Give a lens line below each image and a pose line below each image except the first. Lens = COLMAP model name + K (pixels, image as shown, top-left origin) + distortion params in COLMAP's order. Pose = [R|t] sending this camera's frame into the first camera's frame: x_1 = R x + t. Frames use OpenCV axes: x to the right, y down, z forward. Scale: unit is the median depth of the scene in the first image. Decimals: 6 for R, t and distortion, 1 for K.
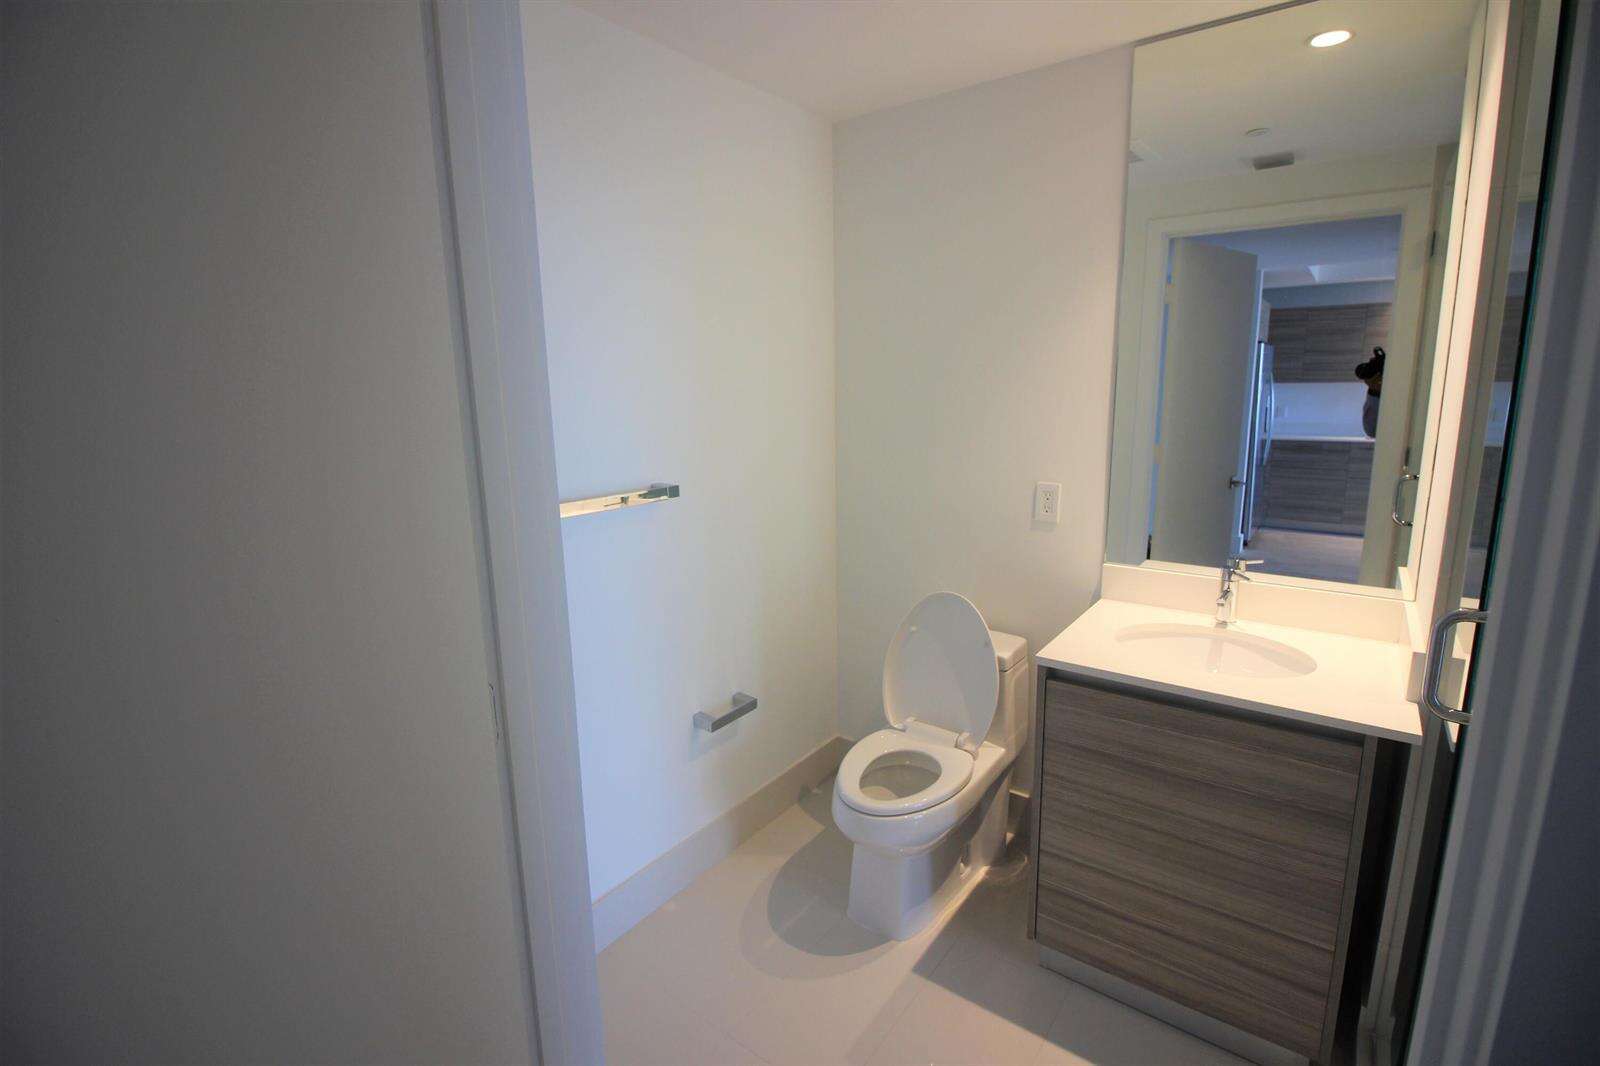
lens RADIAL K [[740.1, 0, 786.9], [0, 740.1, 523.5], [0, 0, 1]] dist [0.004811, -0.014810]
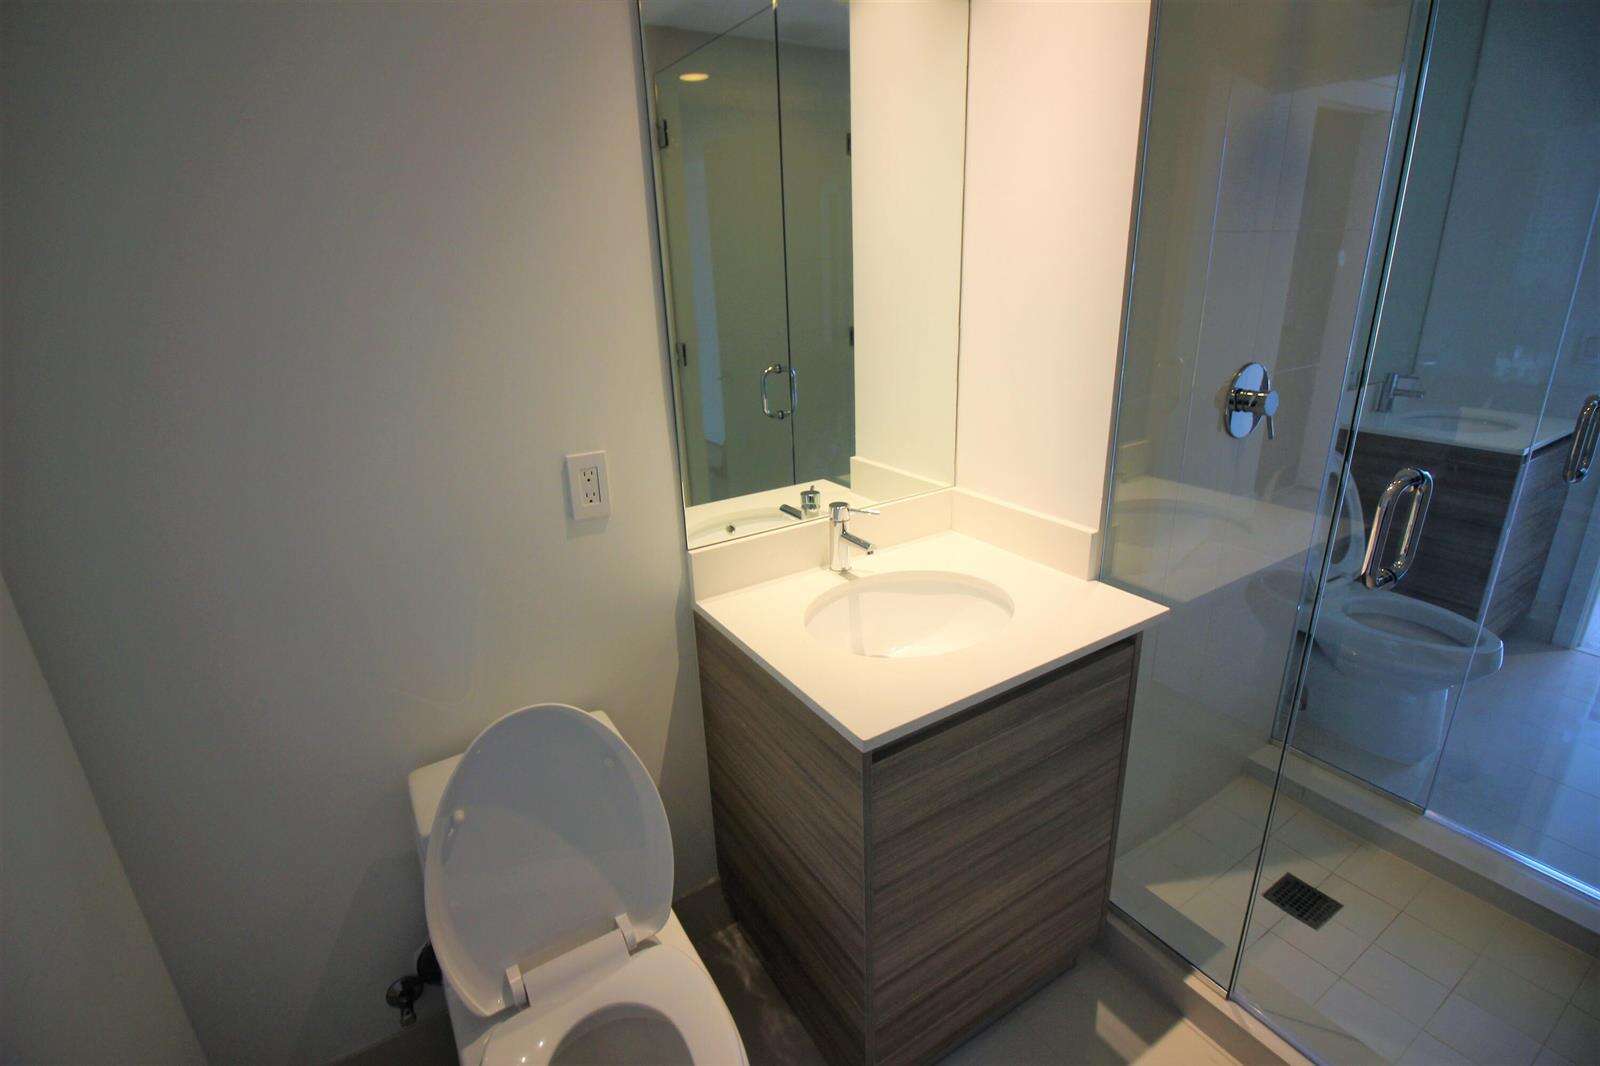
lens RADIAL K [[740.1, 0, 786.9], [0, 740.1, 523.5], [0, 0, 1]] dist [0.004811, -0.014810]
pose [[0.346413, -0.303664, 0.887573, -0.145606], [0.204254, 0.947873, 0.244575, -0.133595], [-0.915575, 0.096566, 0.390380, 0.758375]]
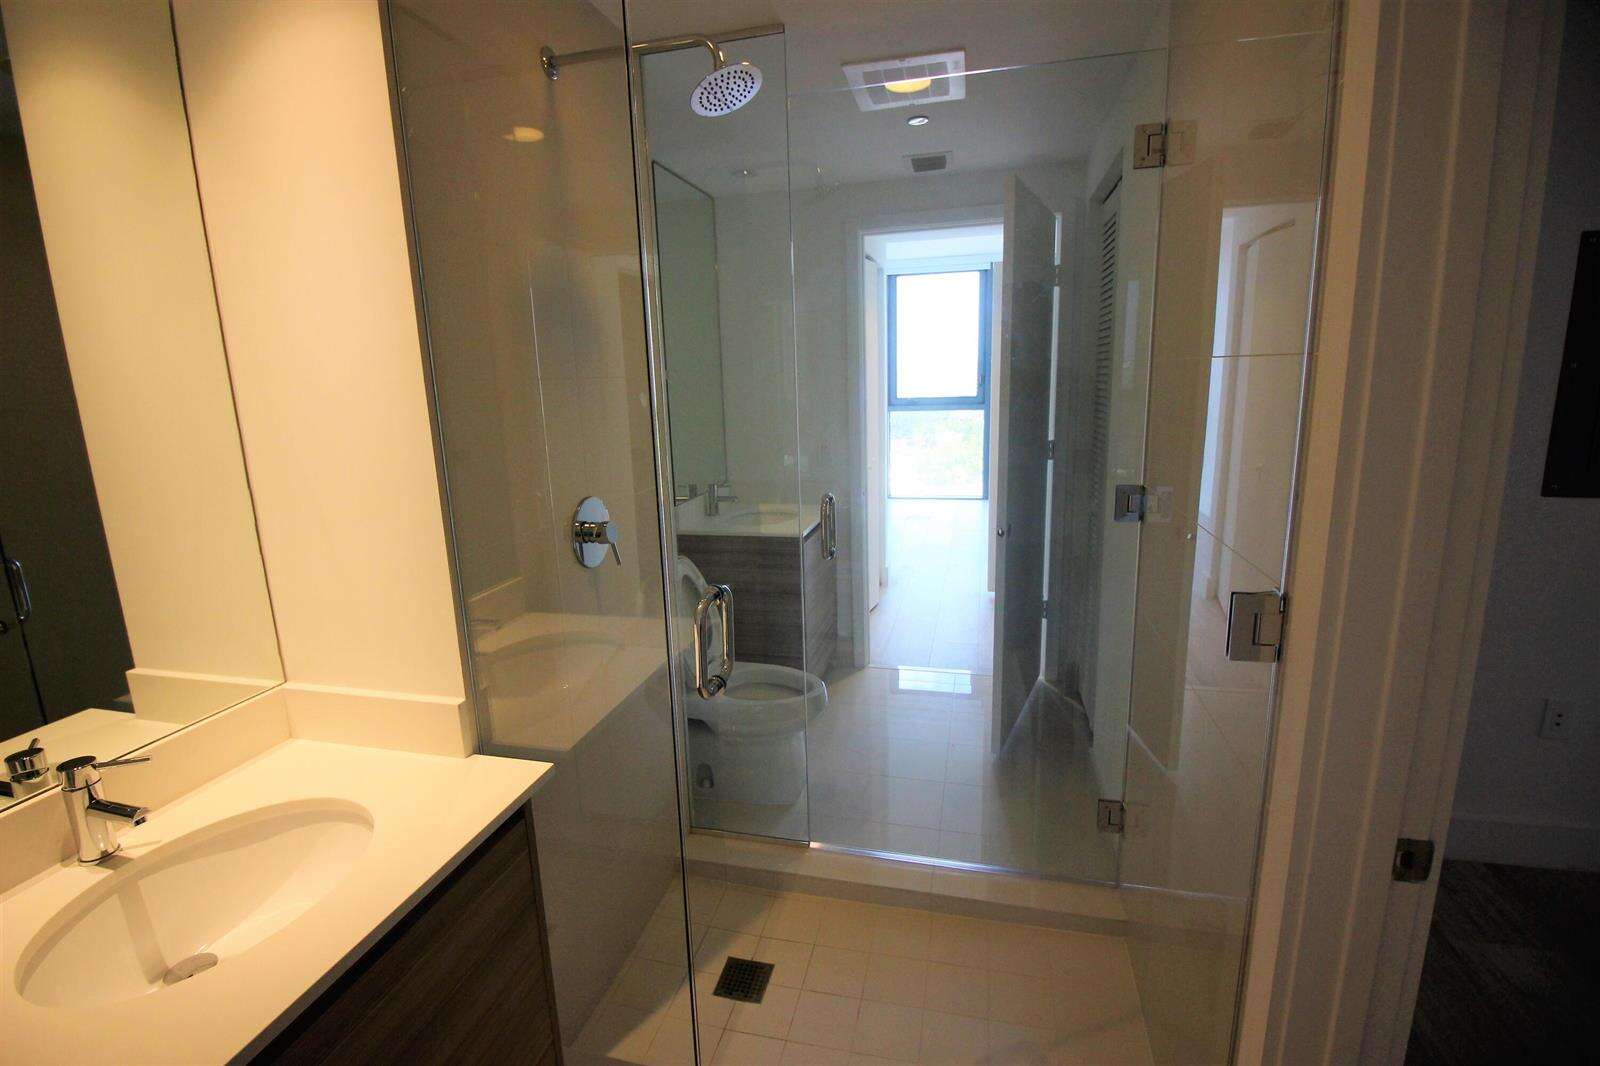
lens RADIAL K [[759.4, 0, 801.6], [0, 759.4, 528.6], [0, 0, 1]] dist [-0.024801, -0.000408]
pose [[-0.417565, -0.149952, 0.896188, -0.085958], [0.204123, 0.945600, 0.253328, -0.135809], [-0.885423, 0.288714, -0.364241, 0.694236]]
